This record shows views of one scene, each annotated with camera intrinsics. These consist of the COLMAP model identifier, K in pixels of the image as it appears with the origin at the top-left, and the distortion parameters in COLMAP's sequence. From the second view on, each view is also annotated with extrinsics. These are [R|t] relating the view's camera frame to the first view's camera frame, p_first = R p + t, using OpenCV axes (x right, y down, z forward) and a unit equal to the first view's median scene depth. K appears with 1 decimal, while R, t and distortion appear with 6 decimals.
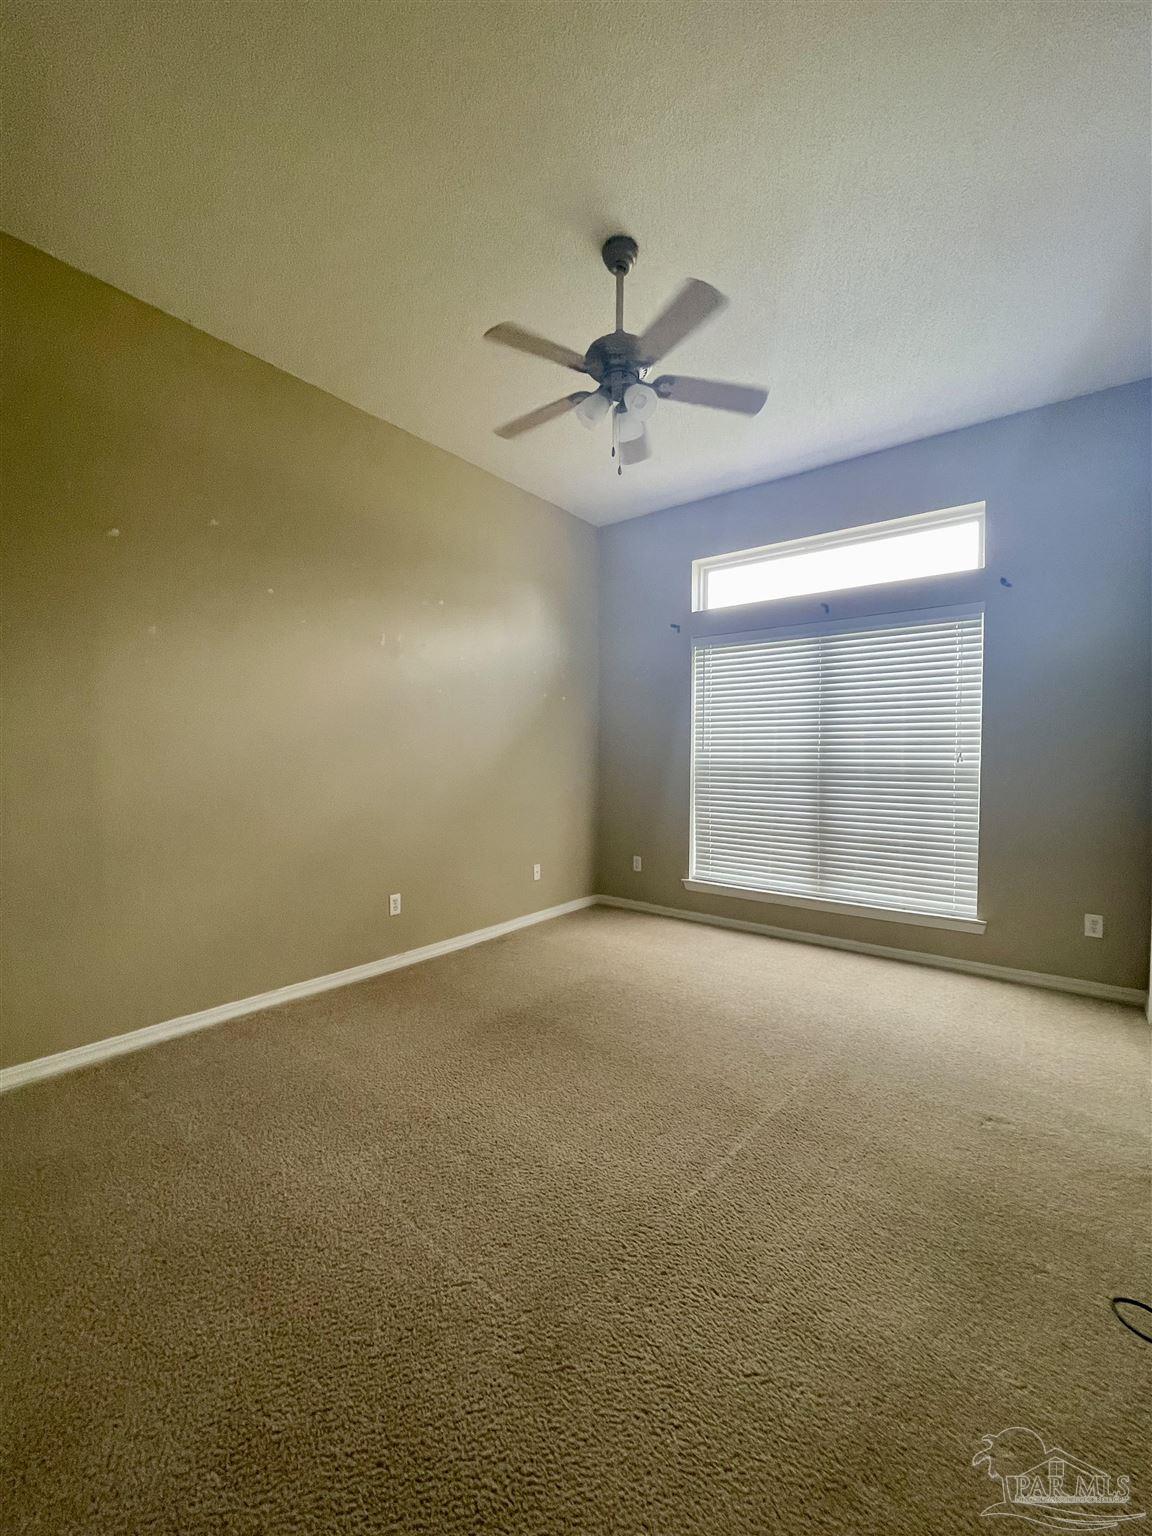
lens RADIAL K [[619.7, 0, 578.6], [0, 619.7, 764.6], [0, 0, 1]] dist [-0.004188, 0.004113]
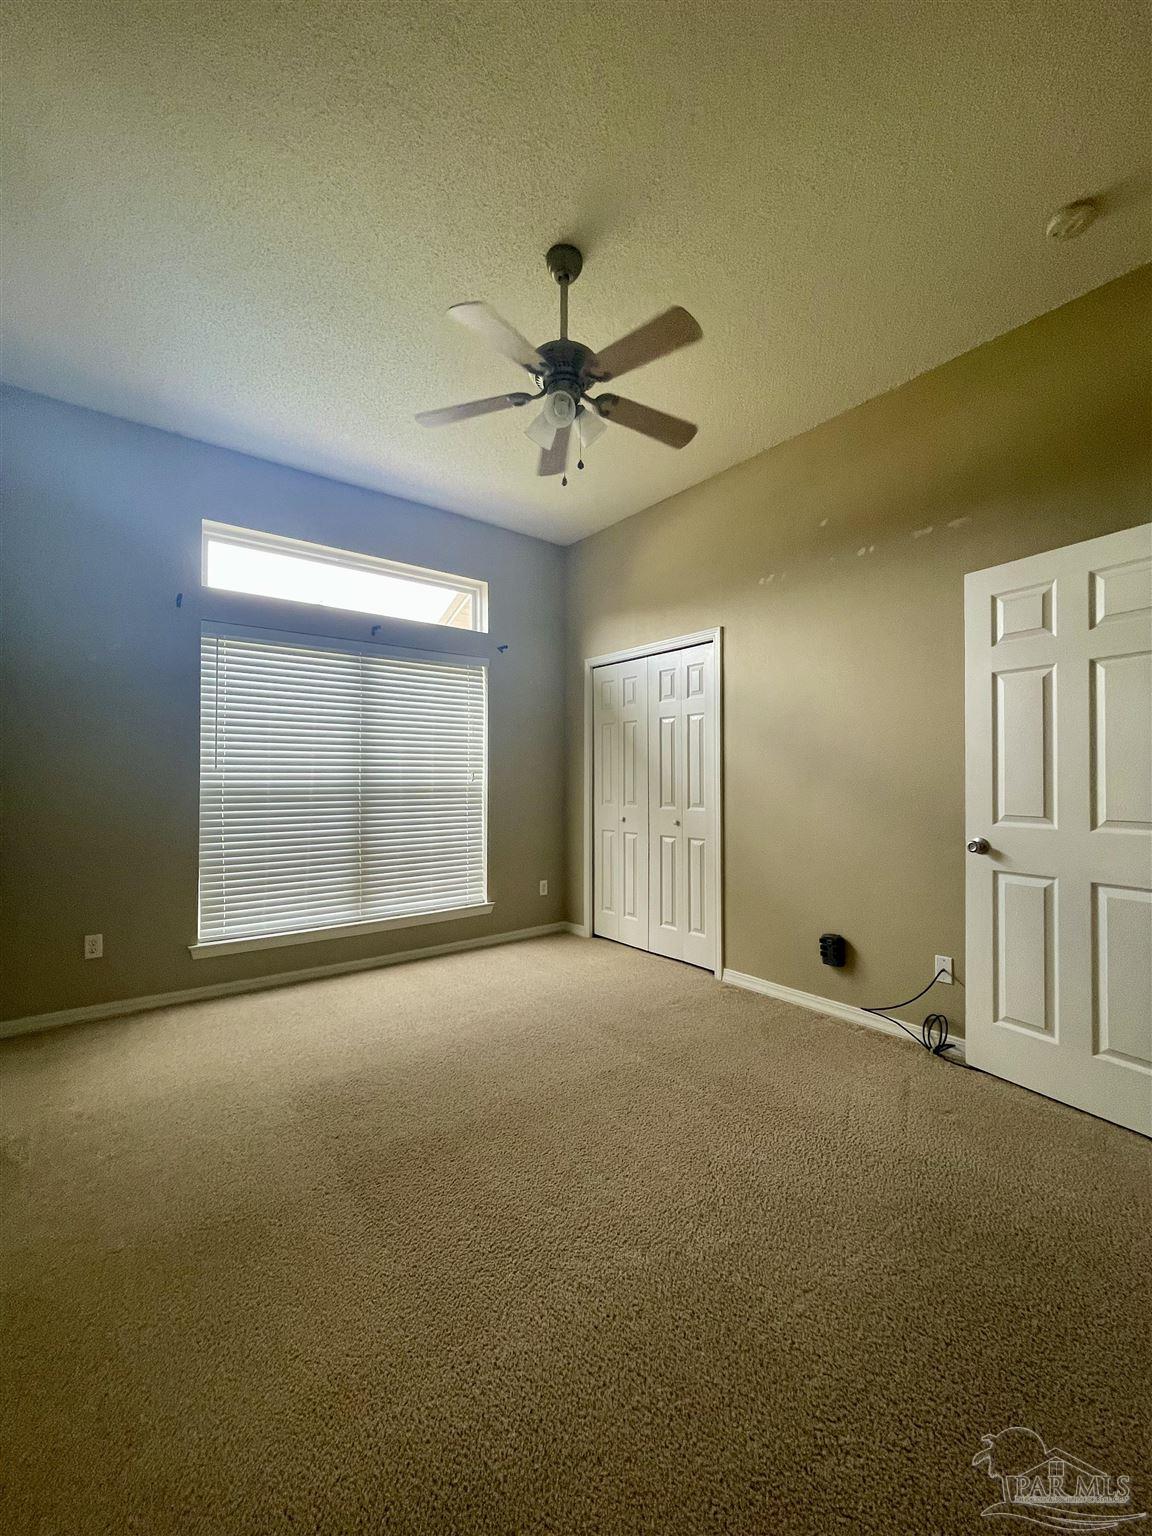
lens RADIAL K [[619.7, 0, 578.6], [0, 619.7, 764.6], [0, 0, 1]] dist [-0.004188, 0.004113]
pose [[0.244796, 0.013564, 0.969480, -0.497334], [0.016647, 0.999696, -0.018190, -0.009270], [-0.969432, 0.020592, 0.244496, 0.436409]]
